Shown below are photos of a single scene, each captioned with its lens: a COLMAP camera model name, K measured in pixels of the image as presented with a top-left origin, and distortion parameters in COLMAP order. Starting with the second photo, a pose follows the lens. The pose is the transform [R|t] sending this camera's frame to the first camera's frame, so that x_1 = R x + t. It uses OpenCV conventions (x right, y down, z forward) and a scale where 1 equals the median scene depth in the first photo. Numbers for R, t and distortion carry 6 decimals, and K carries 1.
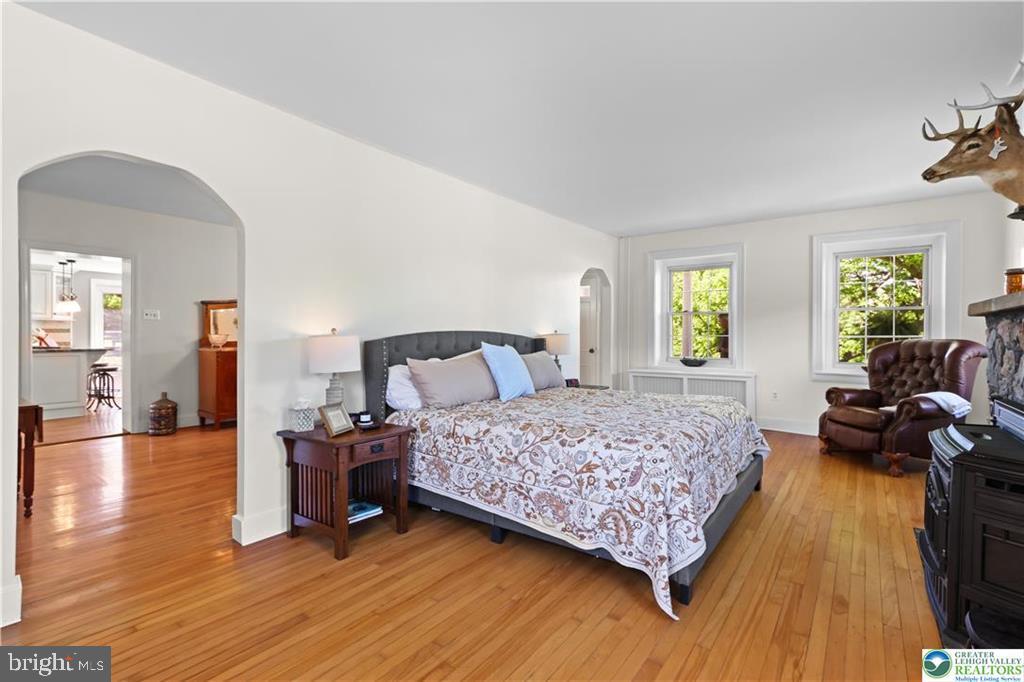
lens RADIAL K [[469.4, 0, 515.2], [0, 469.4, 340.6], [0, 0, 1]] dist [-0.003887, 0.001066]
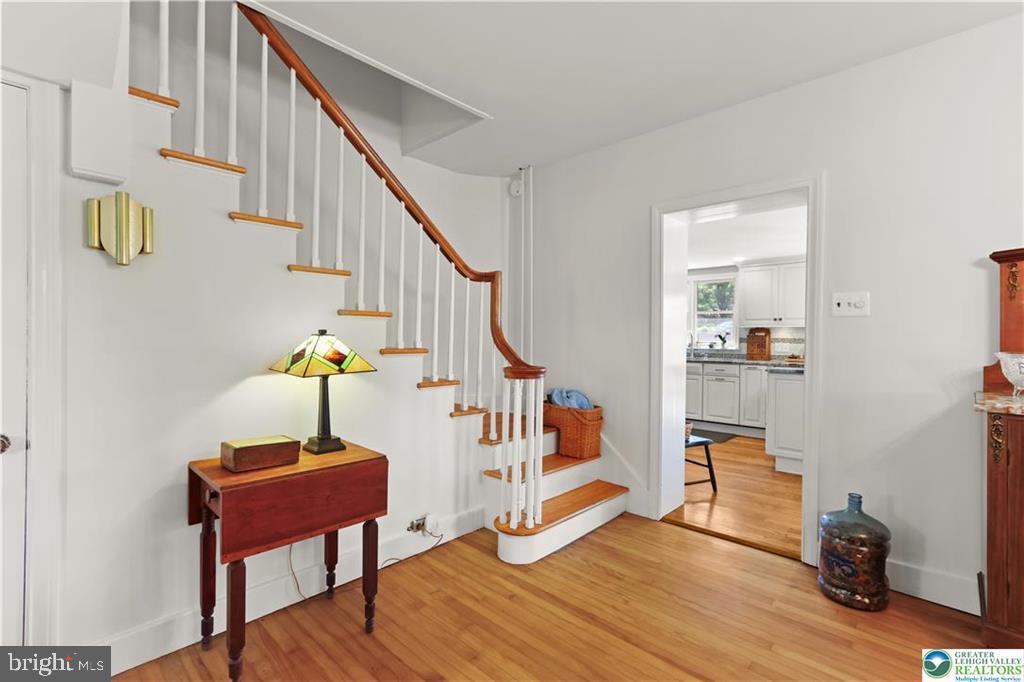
lens RADIAL K [[469.4, 0, 512.7], [0, 469.4, 344.0], [0, 0, 1]] dist [-0.003887, 0.001066]
pose [[-0.127134, 0.004627, -0.991875, -0.299340], [-0.024128, 0.999679, 0.007755, -0.014292], [0.991592, 0.024918, -0.126981, 0.722342]]
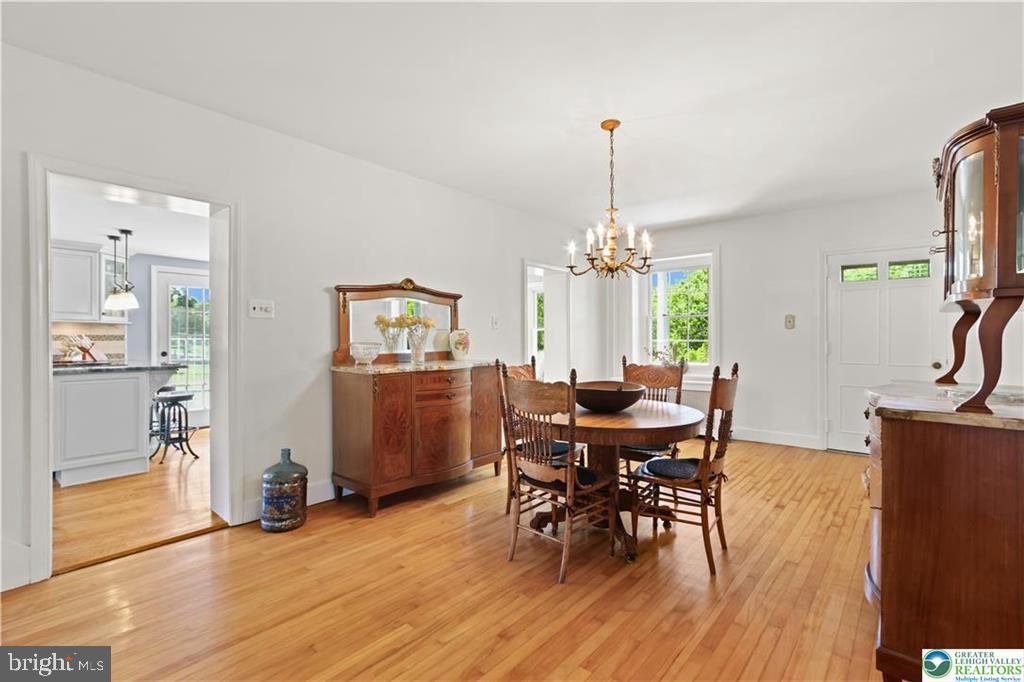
lens RADIAL K [[469.4, 0, 511.4], [0, 469.4, 339.0], [0, 0, 1]] dist [-0.003887, 0.001066]
pose [[0.997592, -0.007329, -0.068968, -0.424953], [0.006847, 0.999950, -0.007222, -0.012958], [0.069018, 0.006732, 0.997593, 0.446189]]
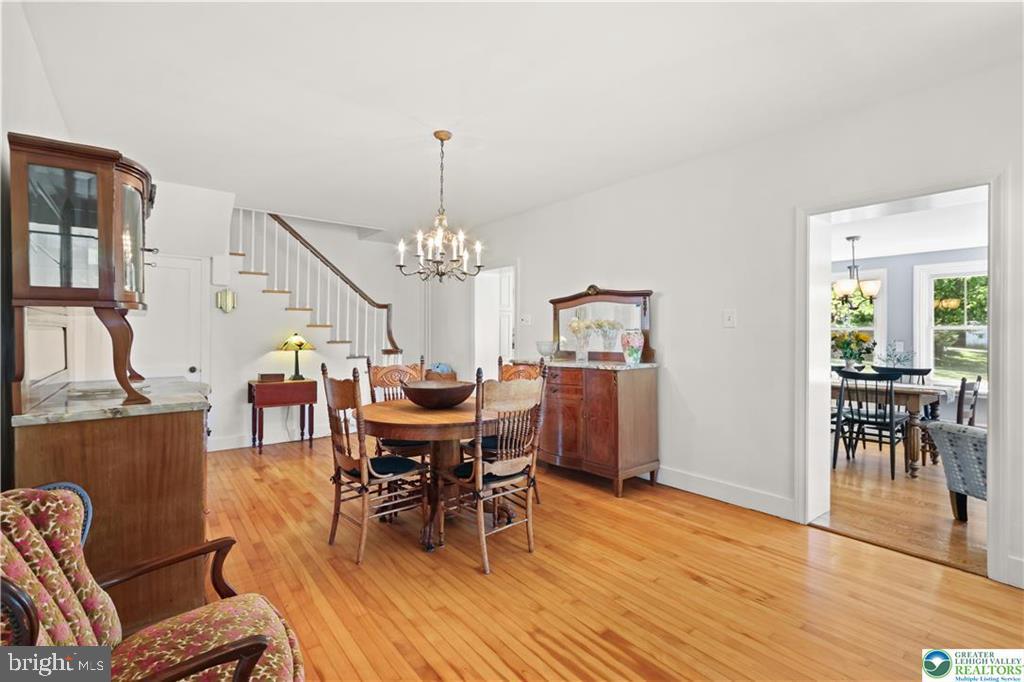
lens RADIAL K [[469.4, 0, 508.7], [0, 469.4, 332.4], [0, 0, 1]] dist [-0.003887, 0.001066]
pose [[-0.263204, -0.008107, -0.964706, 0.140564], [-0.016462, 0.999857, -0.003911, -0.024154], [0.964600, 0.014852, -0.263300, 1.173324]]
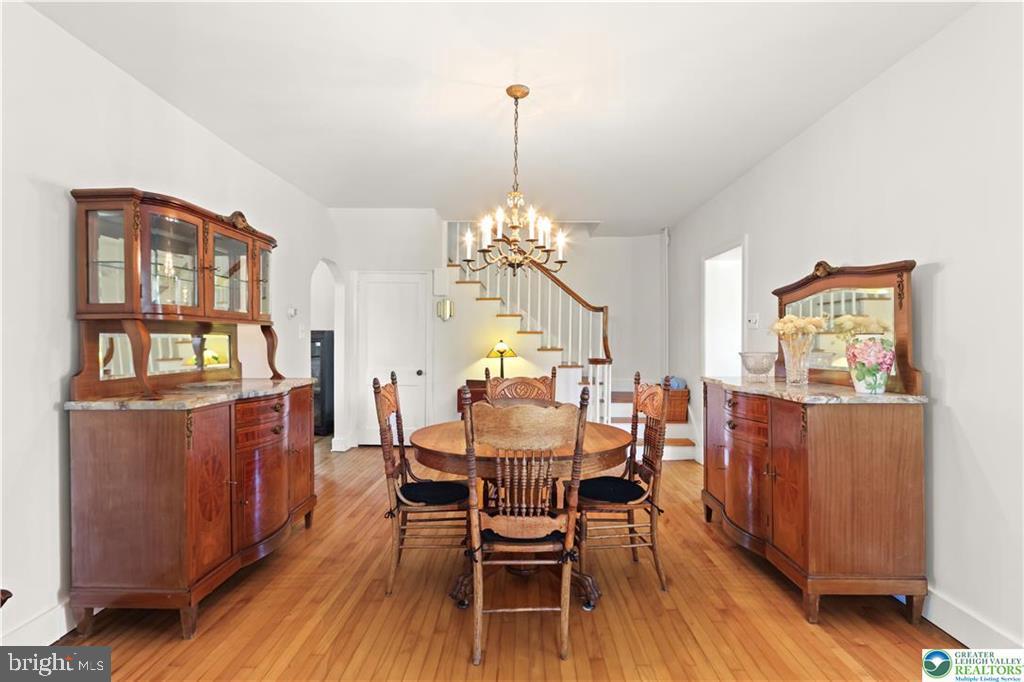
lens RADIAL K [[502.2, 0, 512.4], [0, 502.2, 339.0], [0, 0, 1]] dist [-0.005837, -0.000163]
pose [[-0.810918, -0.008019, -0.585104, -0.083305], [-0.014570, 0.999873, 0.006489, -0.027608], [0.584978, 0.013787, -0.810932, 1.326666]]
